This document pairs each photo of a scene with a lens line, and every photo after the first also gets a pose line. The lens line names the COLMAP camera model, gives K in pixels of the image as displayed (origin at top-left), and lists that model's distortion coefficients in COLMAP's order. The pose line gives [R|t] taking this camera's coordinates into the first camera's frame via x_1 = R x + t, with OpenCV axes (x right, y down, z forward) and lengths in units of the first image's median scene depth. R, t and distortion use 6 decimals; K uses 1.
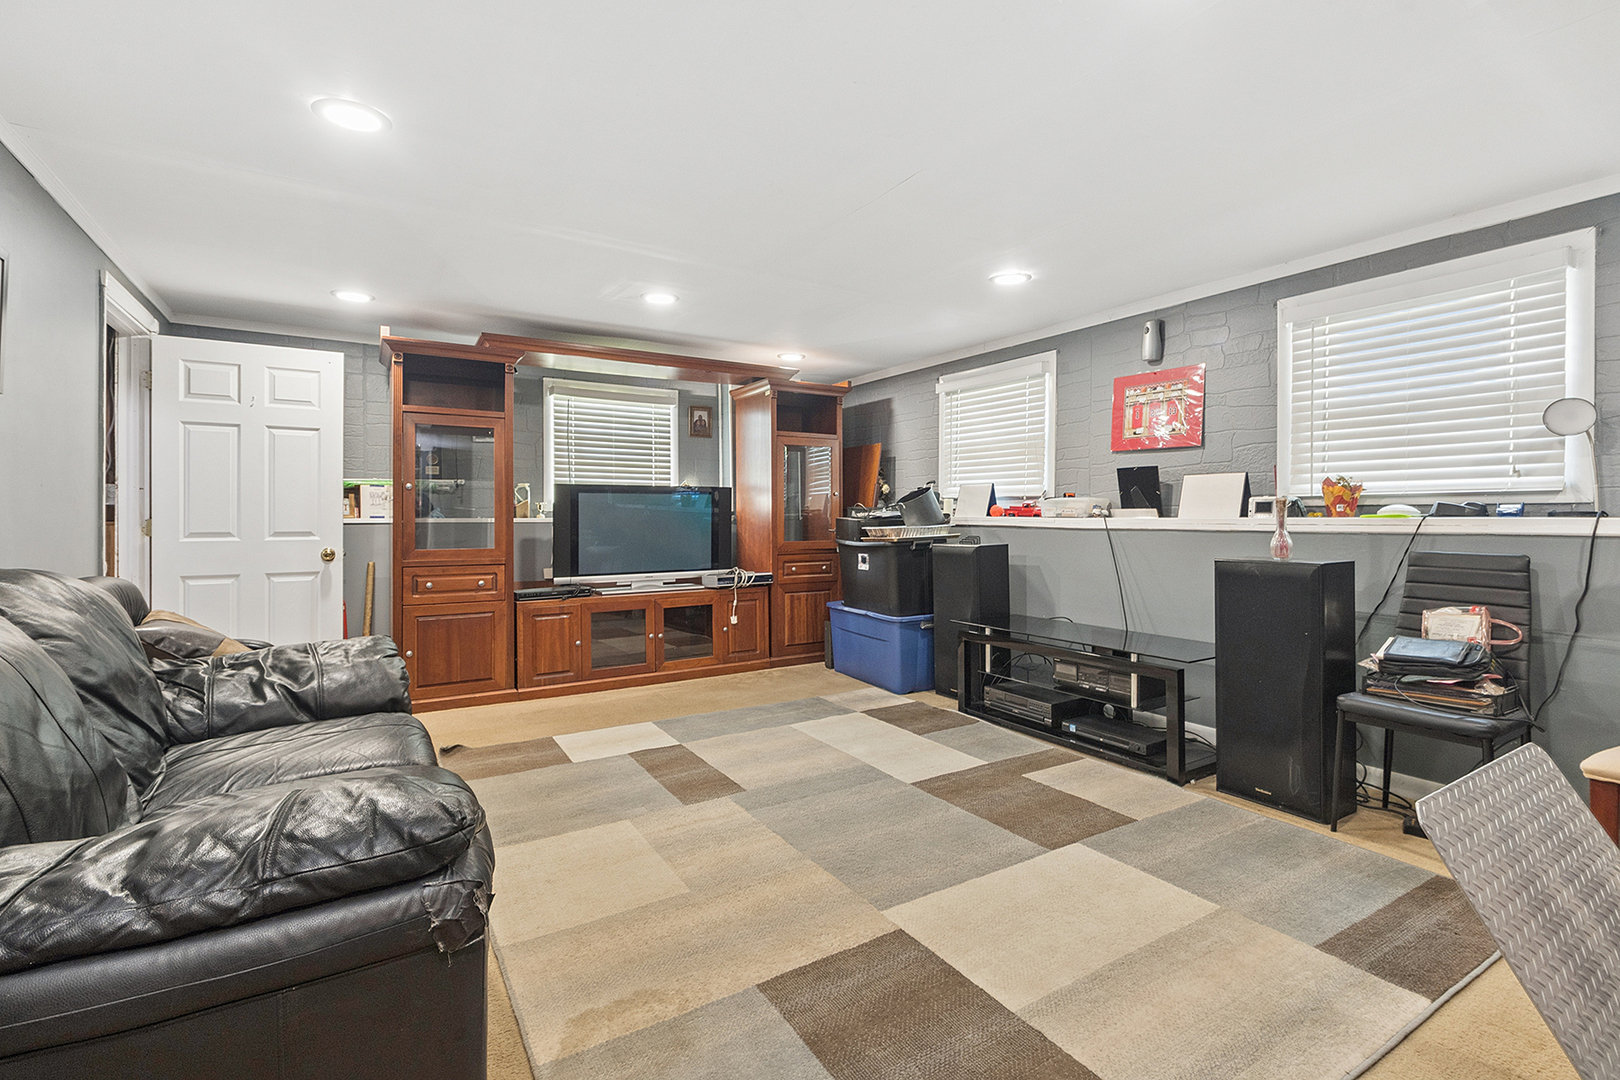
lens RADIAL K [[726.2, 0, 816.8], [0, 726.2, 517.0], [0, 0, 1]] dist [0.000890, -0.007316]
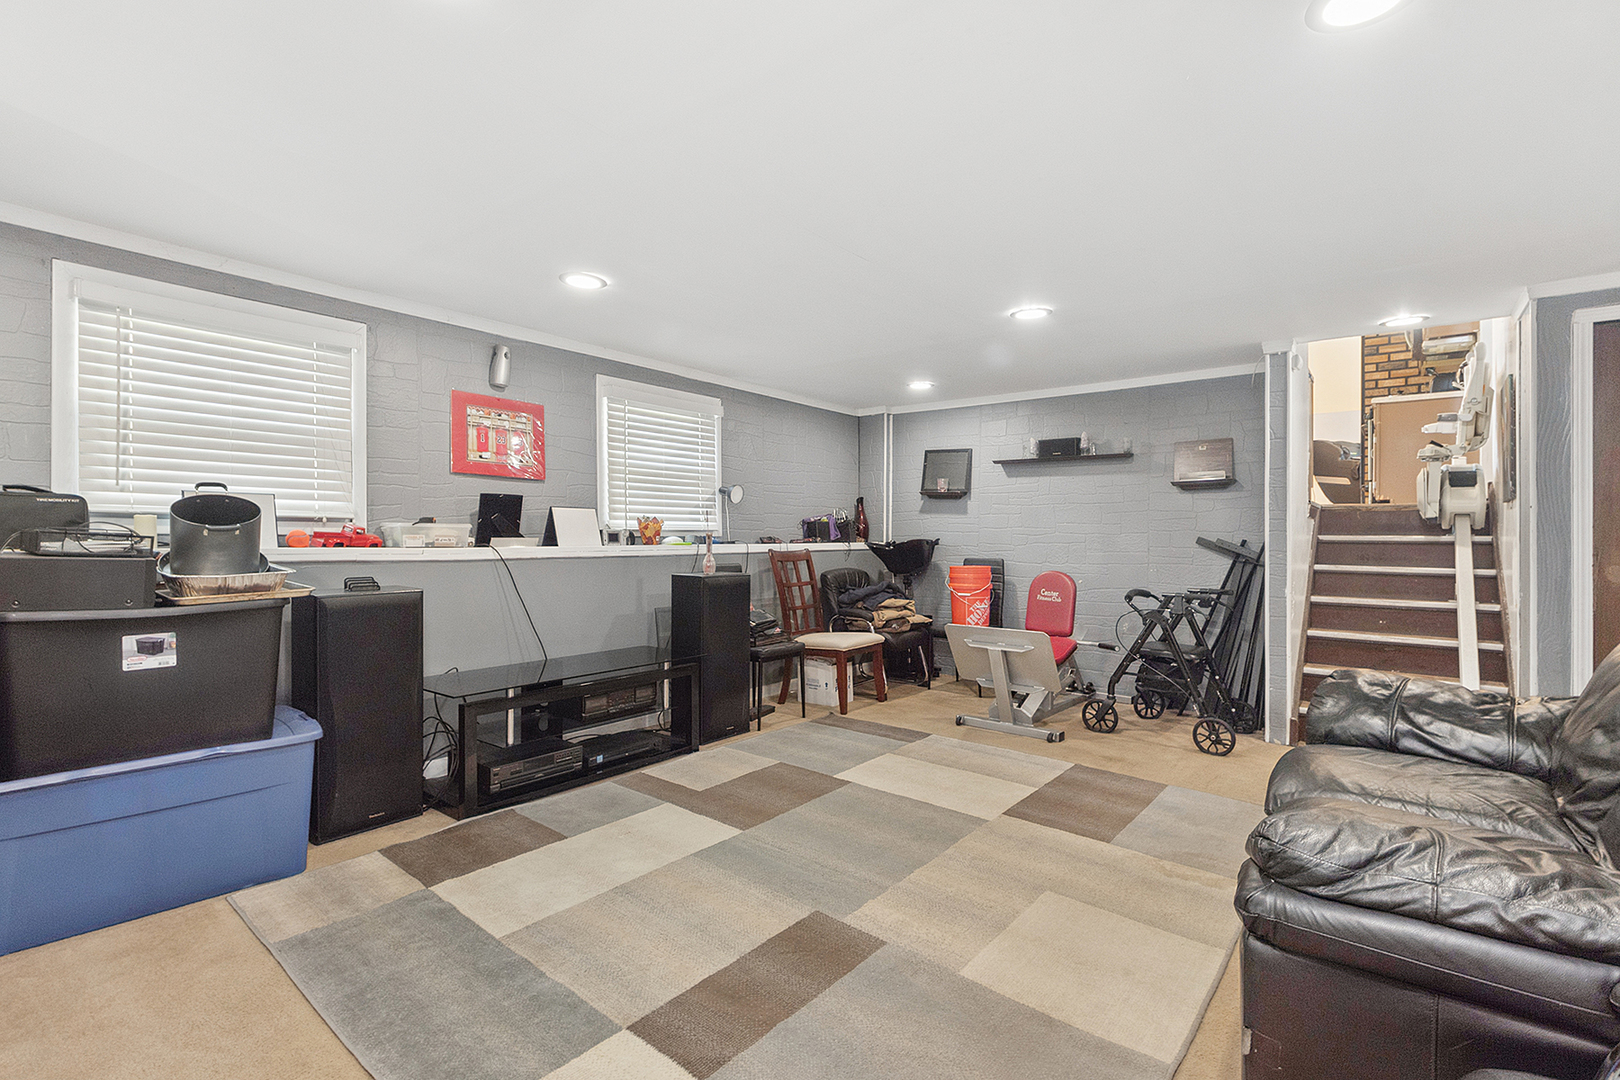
lens RADIAL K [[738.6, 0, 797.9], [0, 738.6, 537.9], [0, 0, 1]] dist [0.000320, -0.000050]
pose [[-0.305464, -0.001282, 0.952203, -0.594916], [-0.001406, 0.999999, 0.000895, -0.011941], [-0.952203, -0.001065, -0.305465, 0.899790]]
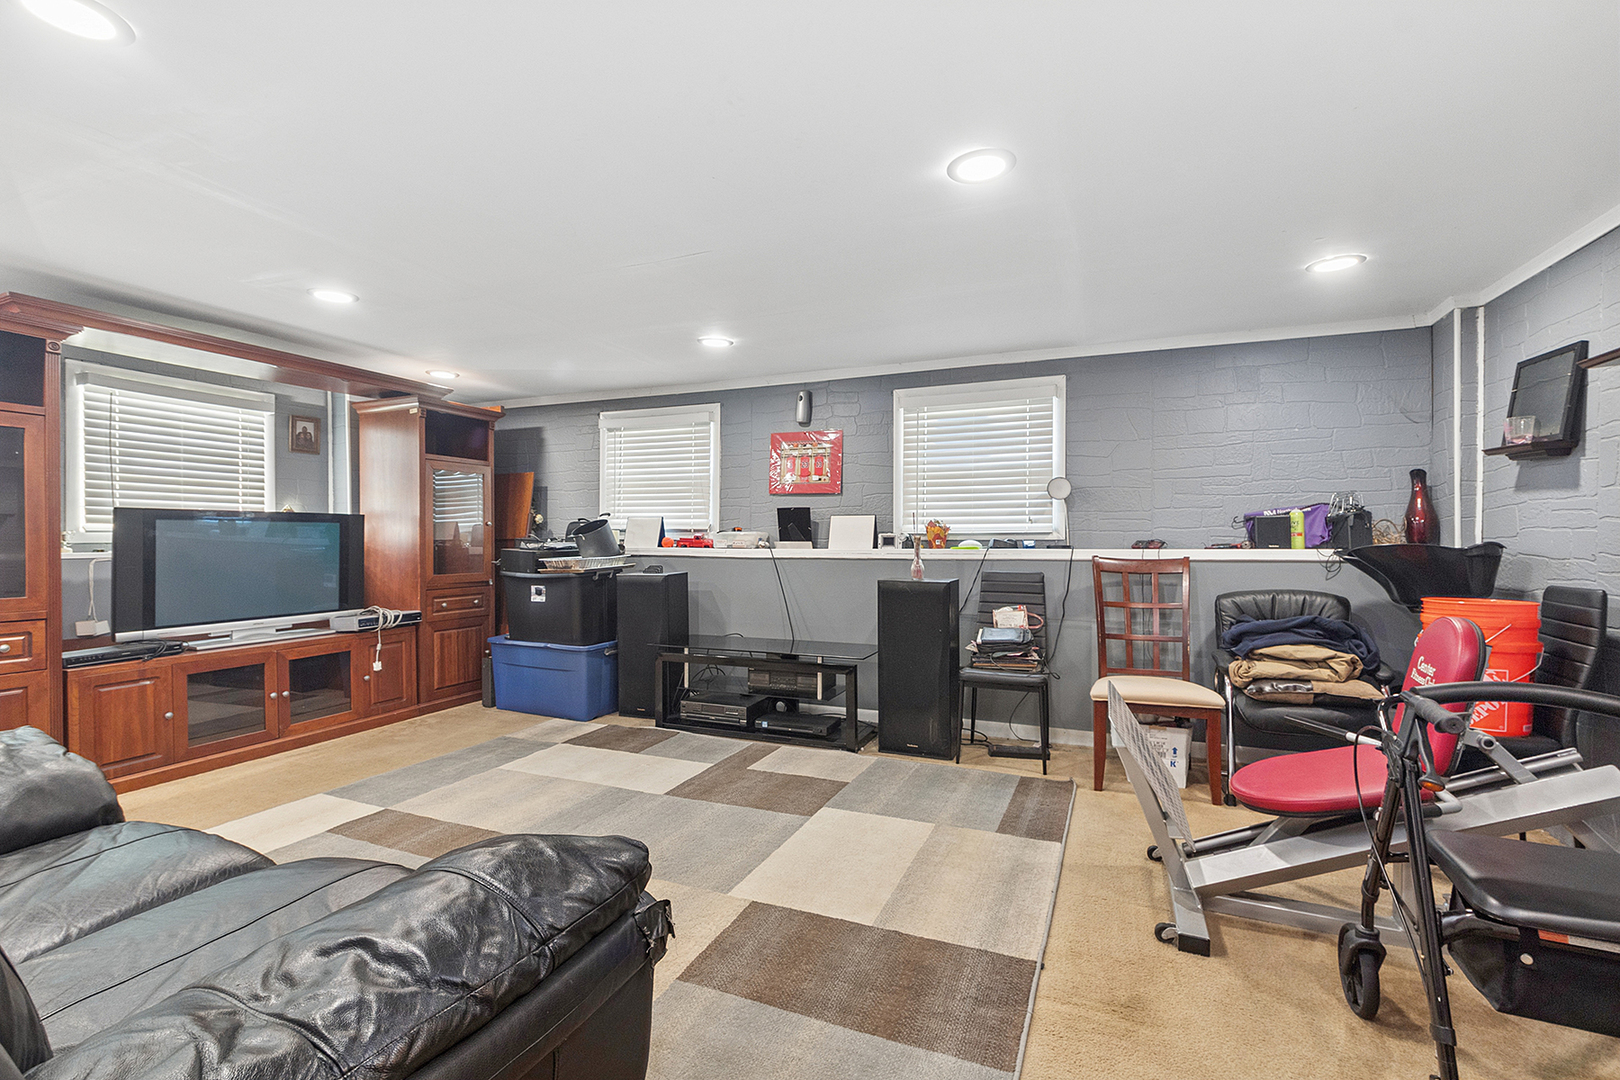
lens RADIAL K [[708.5, 0, 810.0], [0, 708.5, 540.0], [0, 0, 1]] dist [-0.001796, -0.000352]
pose [[0.818634, -0.000186, 0.574316, -0.222919], [0.001228, 0.999998, -0.001426, -0.011587], [-0.574314, 0.001872, 0.818633, -0.004104]]
